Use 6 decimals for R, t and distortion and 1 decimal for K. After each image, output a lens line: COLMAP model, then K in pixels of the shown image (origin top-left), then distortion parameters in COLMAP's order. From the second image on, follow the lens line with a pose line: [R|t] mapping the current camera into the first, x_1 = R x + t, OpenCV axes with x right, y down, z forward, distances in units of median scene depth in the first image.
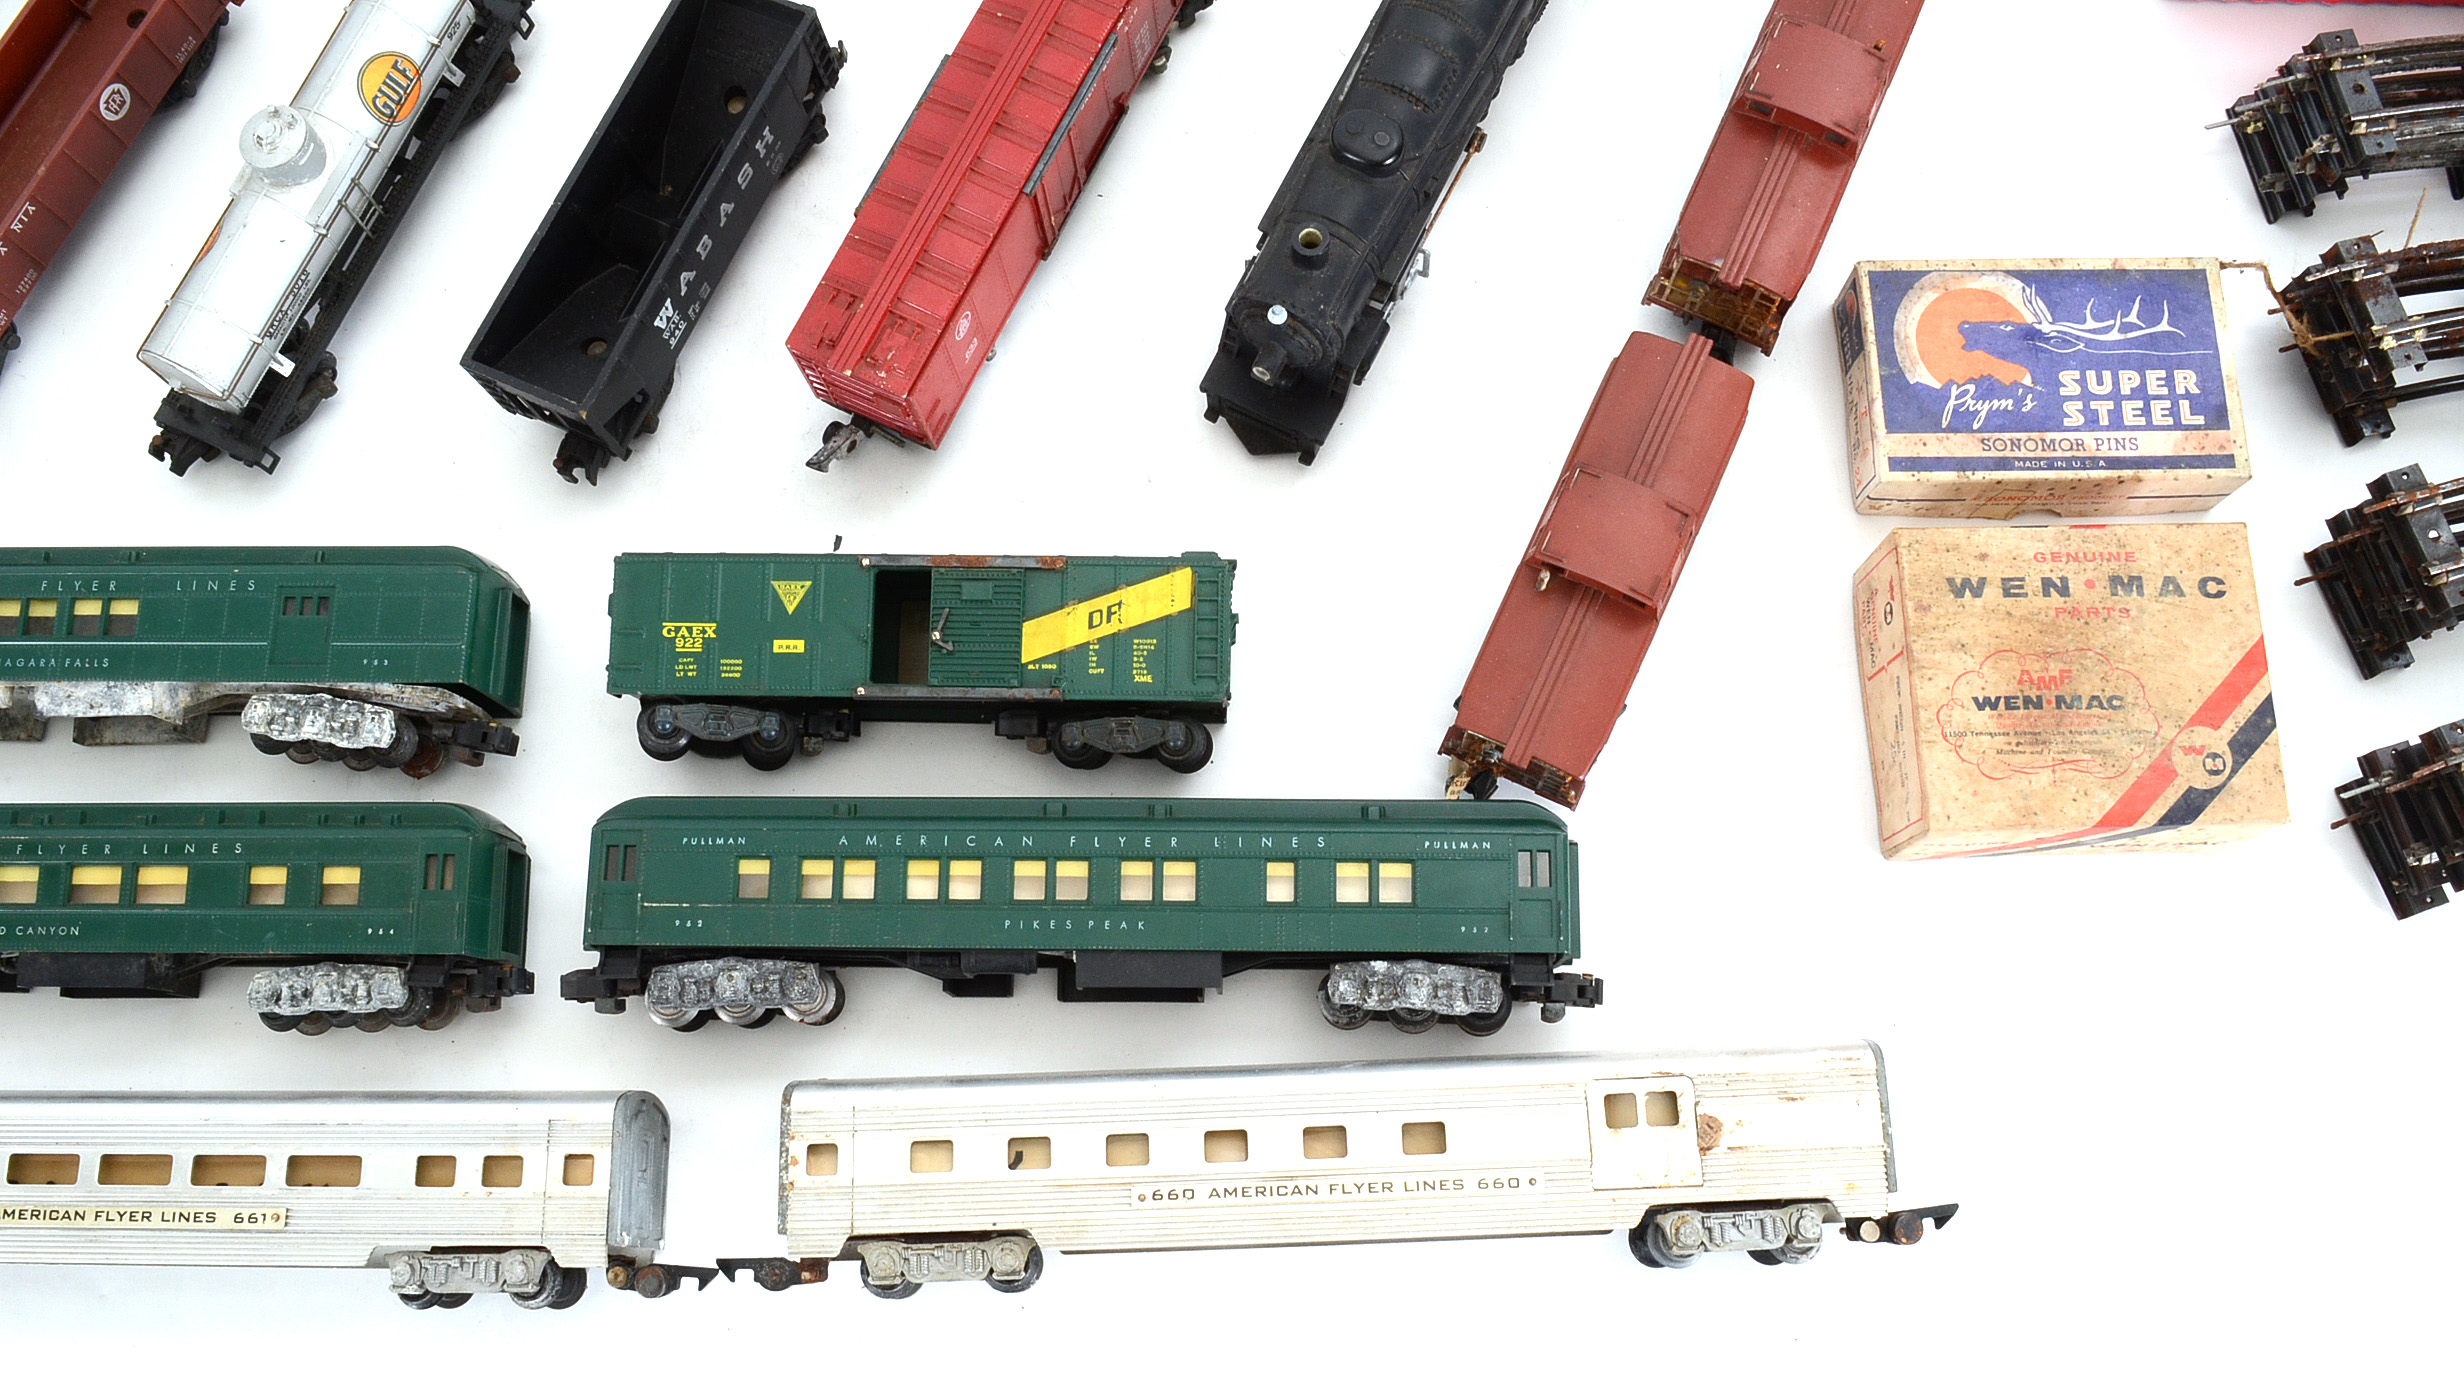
lens RADIAL K [[1909.1, 0, 1228.2], [0, 1909.1, 763.2], [0, 0, 1]] dist [-0.084659, 0.007450]
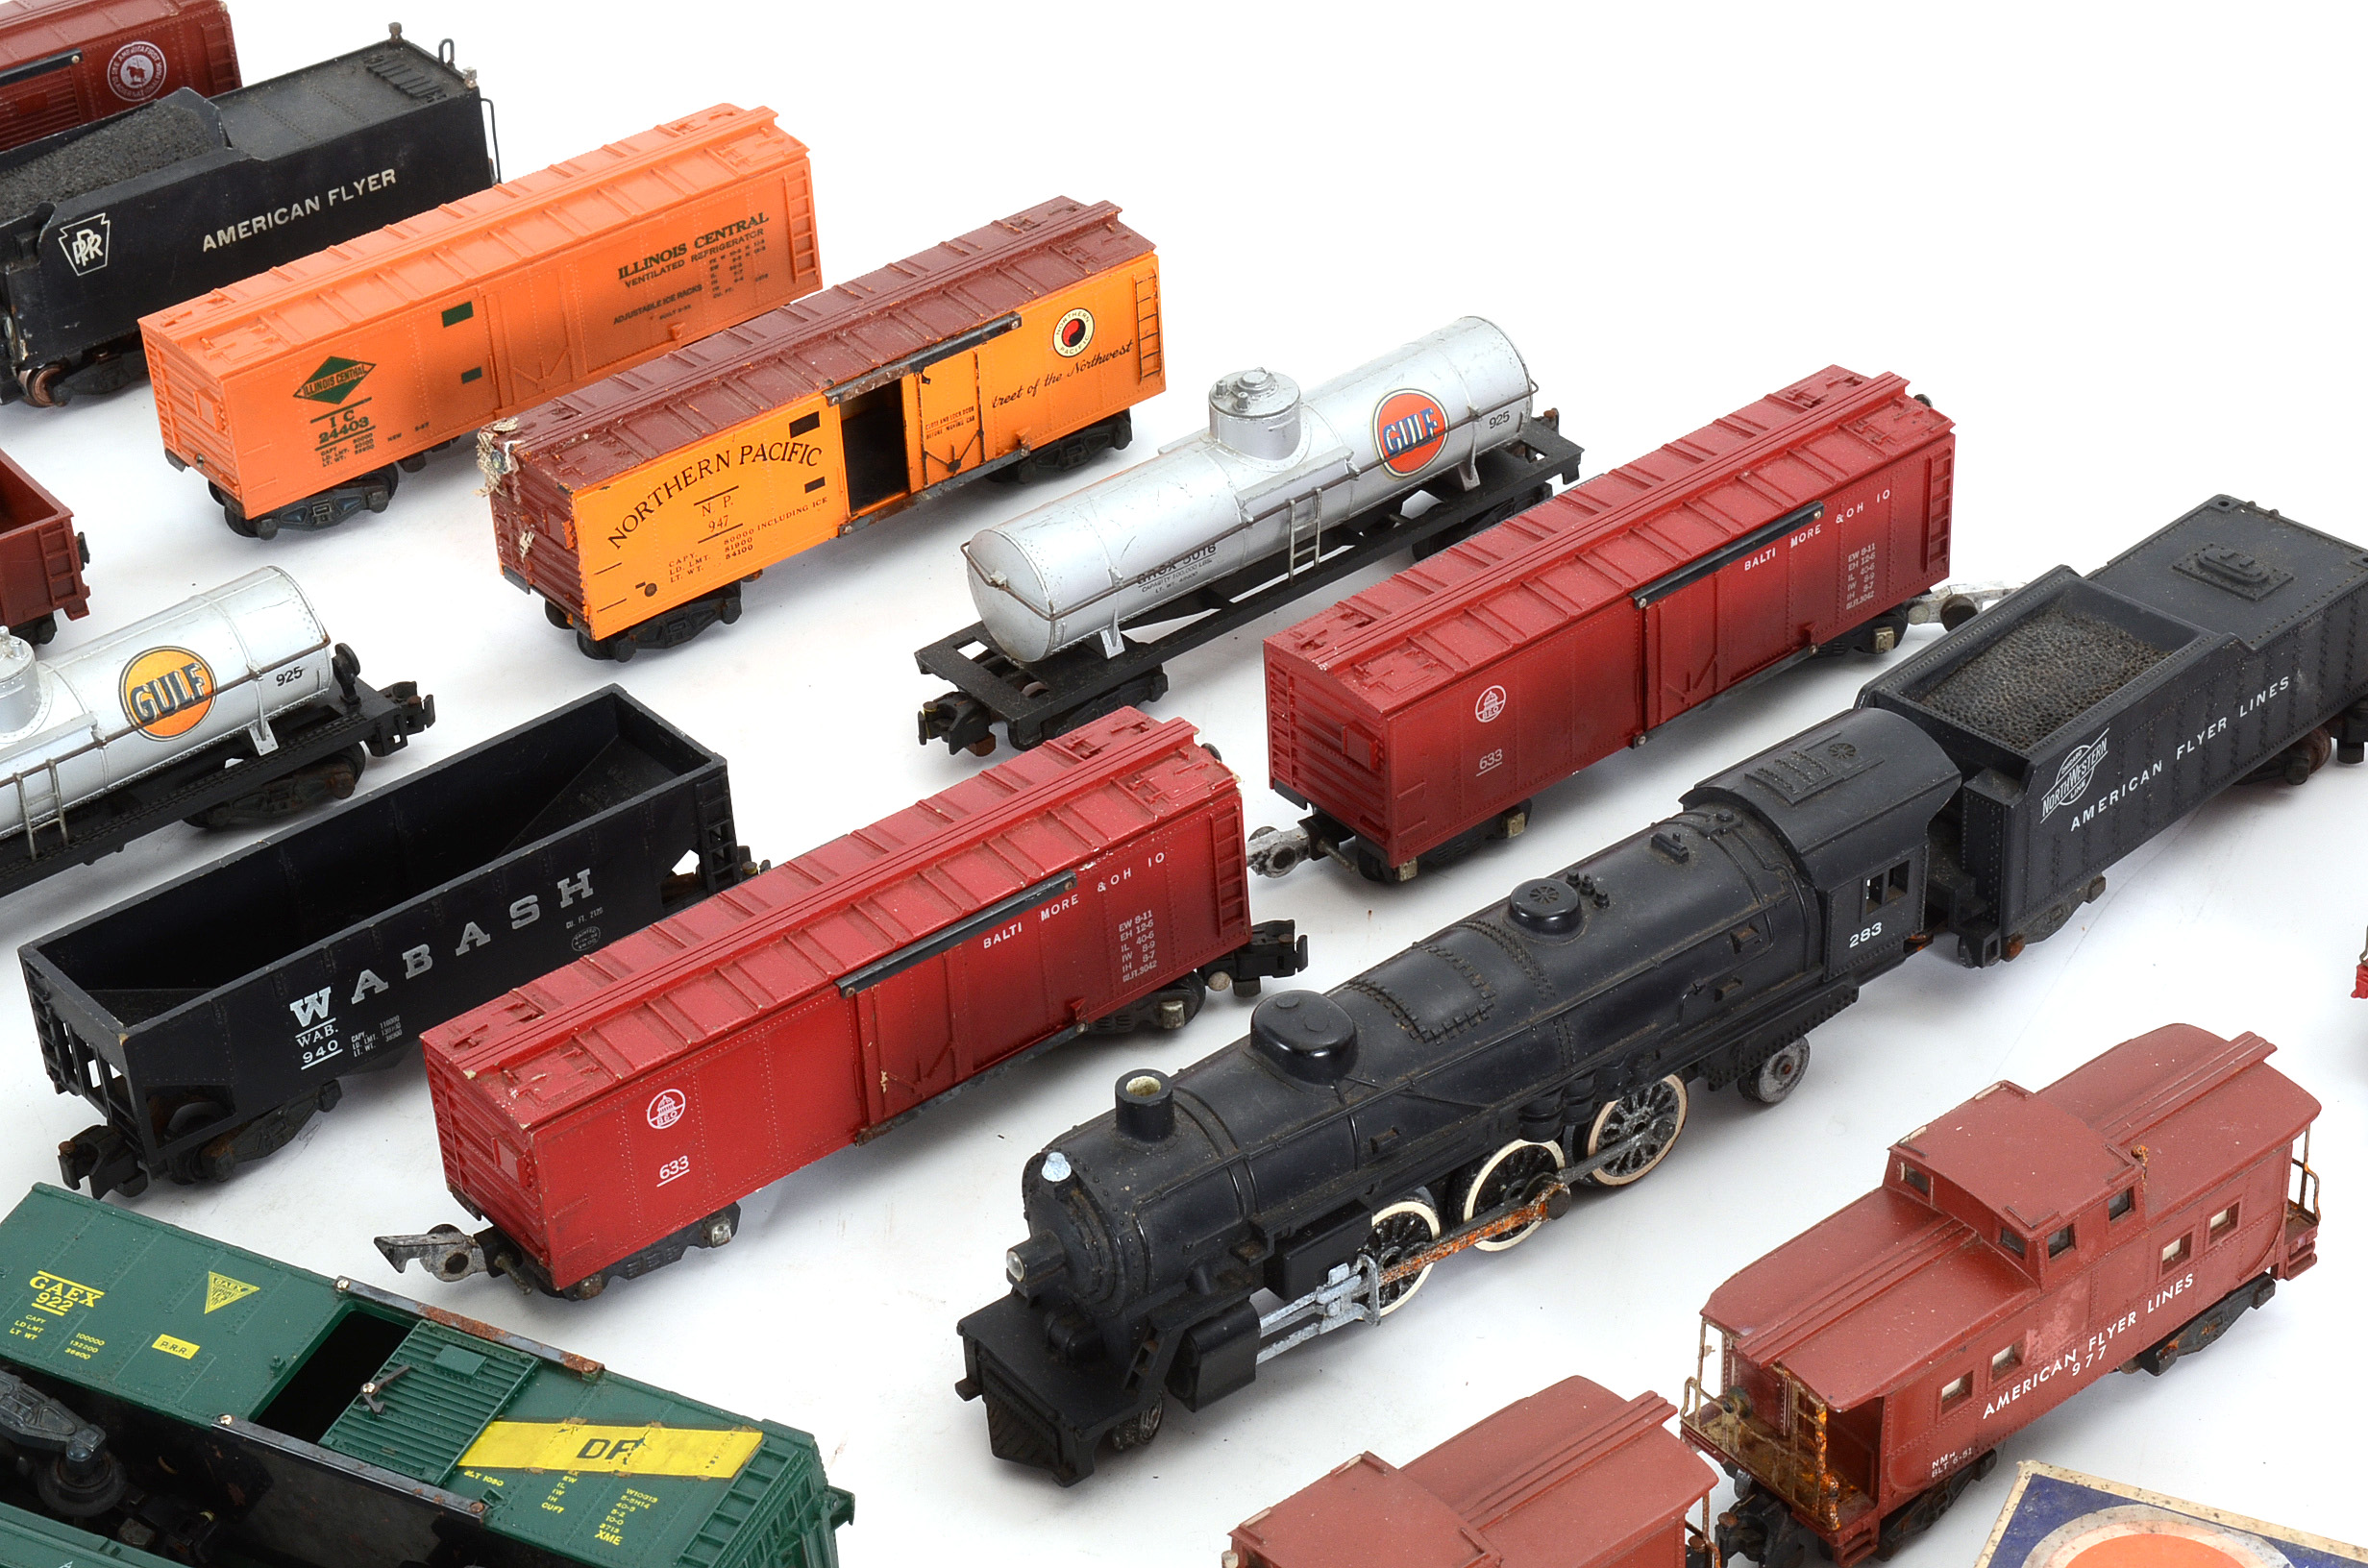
lens RADIAL K [[4892.0, 0, 1184.0], [0, 4892.0, 784.0], [0, 0, 1]] dist [0.071450, 0.075764]
pose [[0.893649, 0.237443, -0.380805, 0.683862], [-0.431891, 0.685563, -0.586066, 0.653263], [0.121908, 0.688204, 0.715202, -0.304938]]
